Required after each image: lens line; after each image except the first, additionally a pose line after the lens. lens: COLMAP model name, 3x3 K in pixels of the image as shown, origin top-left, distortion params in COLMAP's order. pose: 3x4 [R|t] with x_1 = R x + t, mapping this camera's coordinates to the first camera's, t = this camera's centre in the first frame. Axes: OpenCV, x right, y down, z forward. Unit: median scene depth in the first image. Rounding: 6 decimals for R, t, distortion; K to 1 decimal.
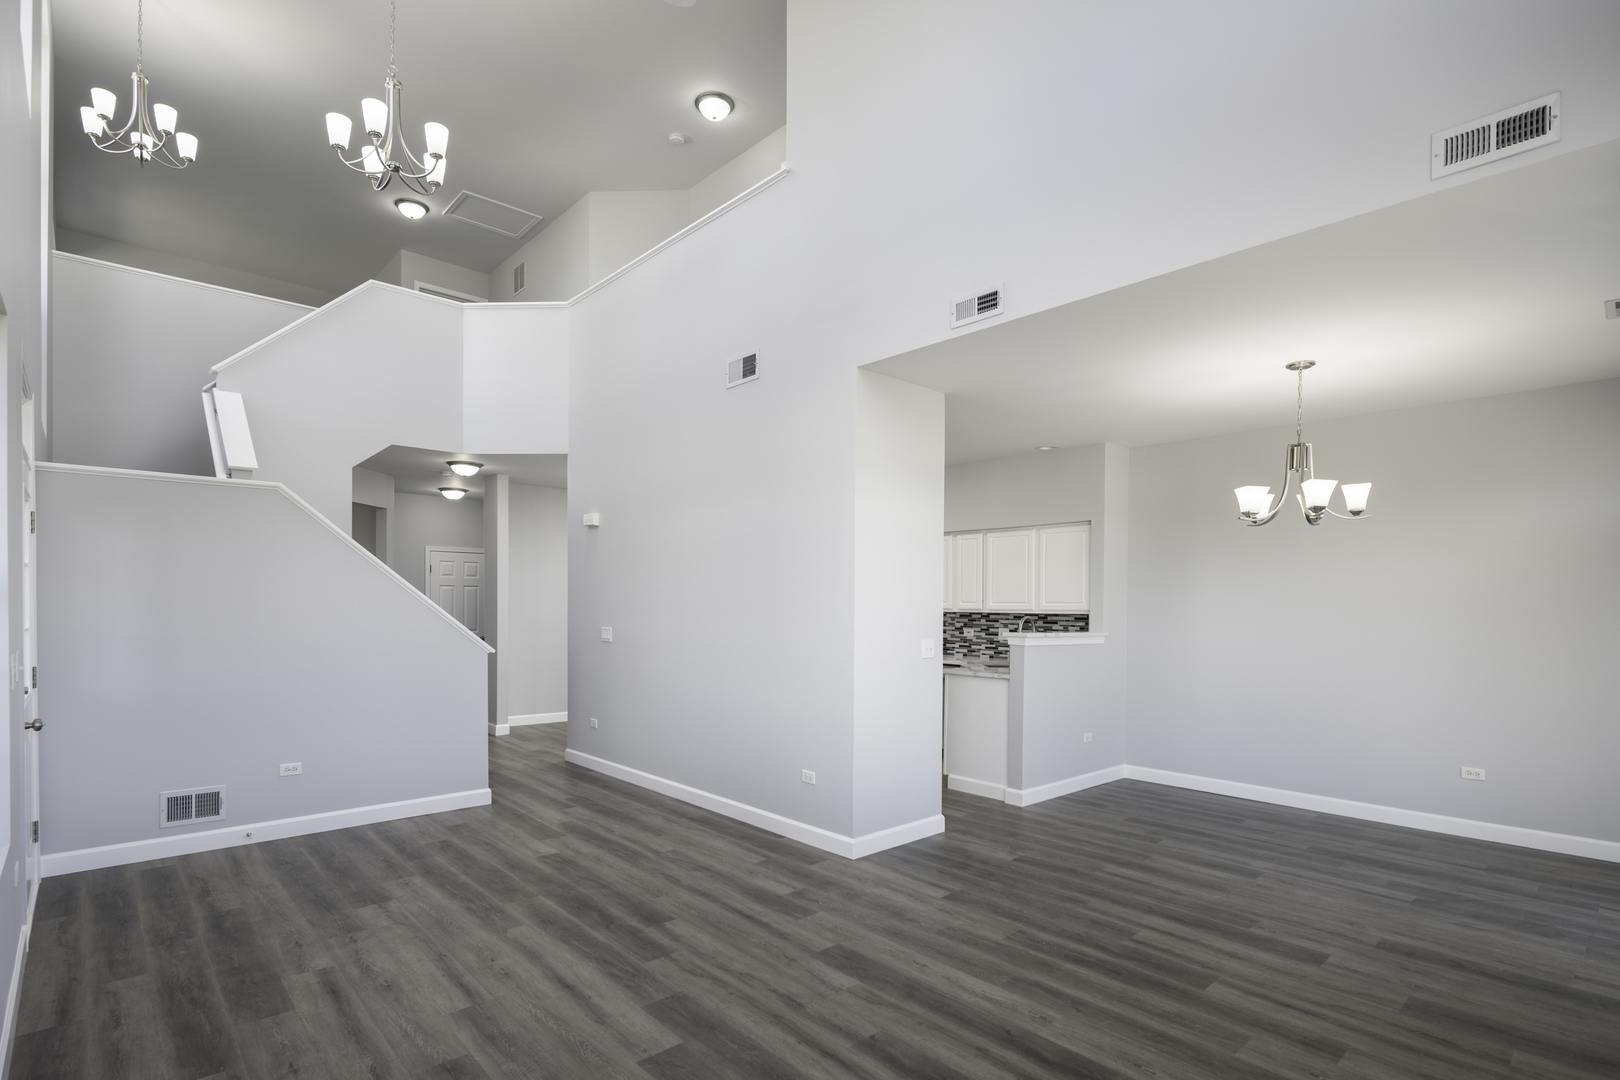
lens RADIAL K [[791.6, 0, 803.2], [0, 791.6, 608.2], [0, 0, 1]] dist [-0.001036, -0.000434]
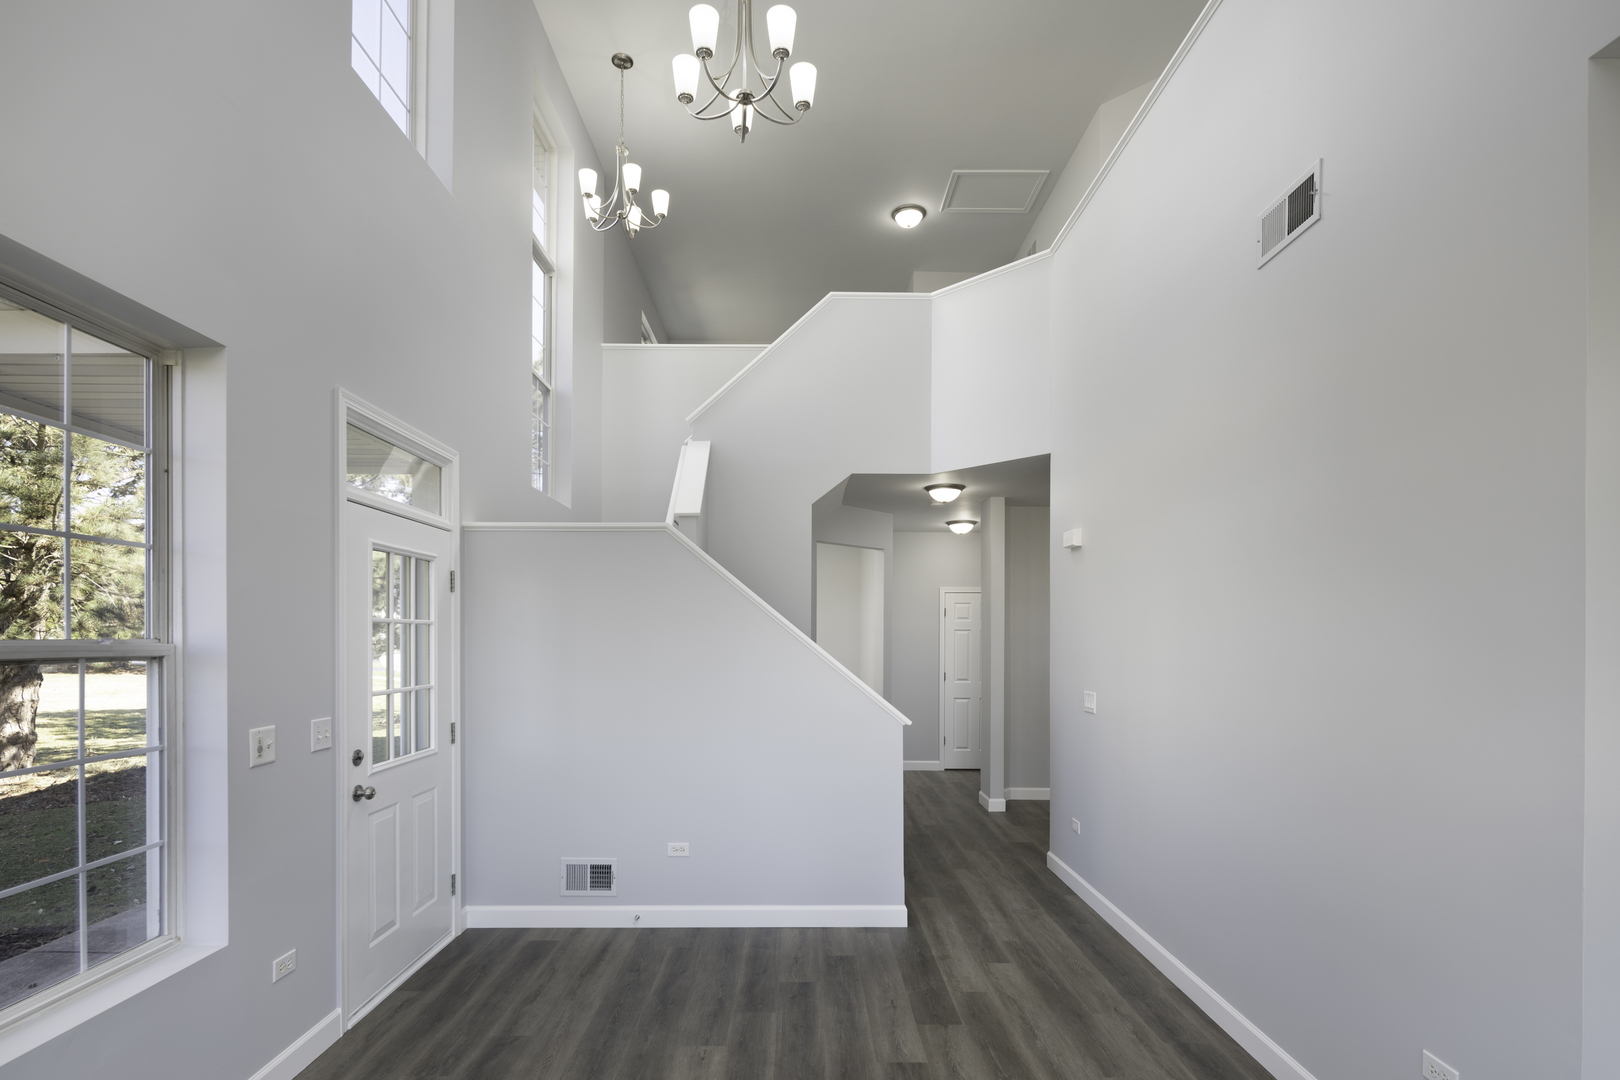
lens RADIAL K [[783.5, 0, 807.0], [0, 783.5, 641.9], [0, 0, 1]] dist [0.001223, 0.000342]
pose [[0.743131, -0.000646, -0.669146, 0.035245], [-0.002983, 0.999986, -0.004277, -0.021458], [0.669140, 0.005174, 0.743119, 0.439693]]
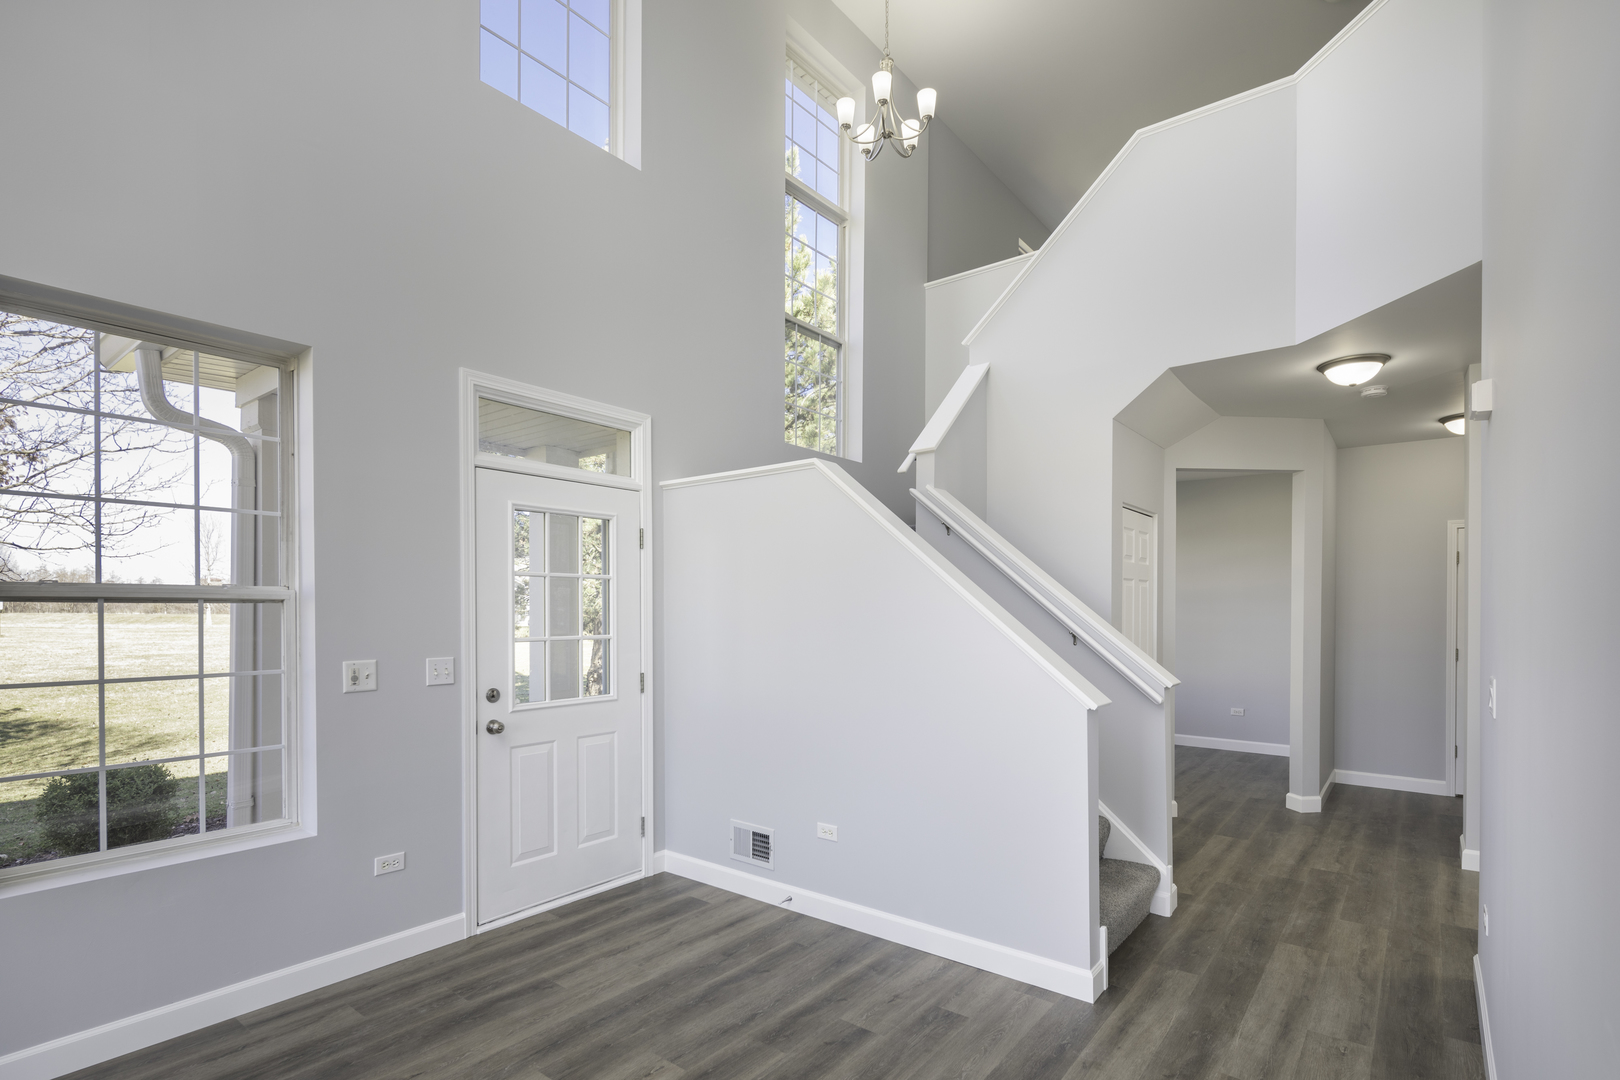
lens RADIAL K [[782.1, 0, 809.8], [0, 782.1, 616.4], [0, 0, 1]] dist [0.001161, -0.000625]
pose [[0.154981, 0.002438, -0.987915, 0.088852], [-0.005911, 0.999981, 0.001541, -0.003957], [0.987900, 0.005601, 0.154992, 0.843251]]
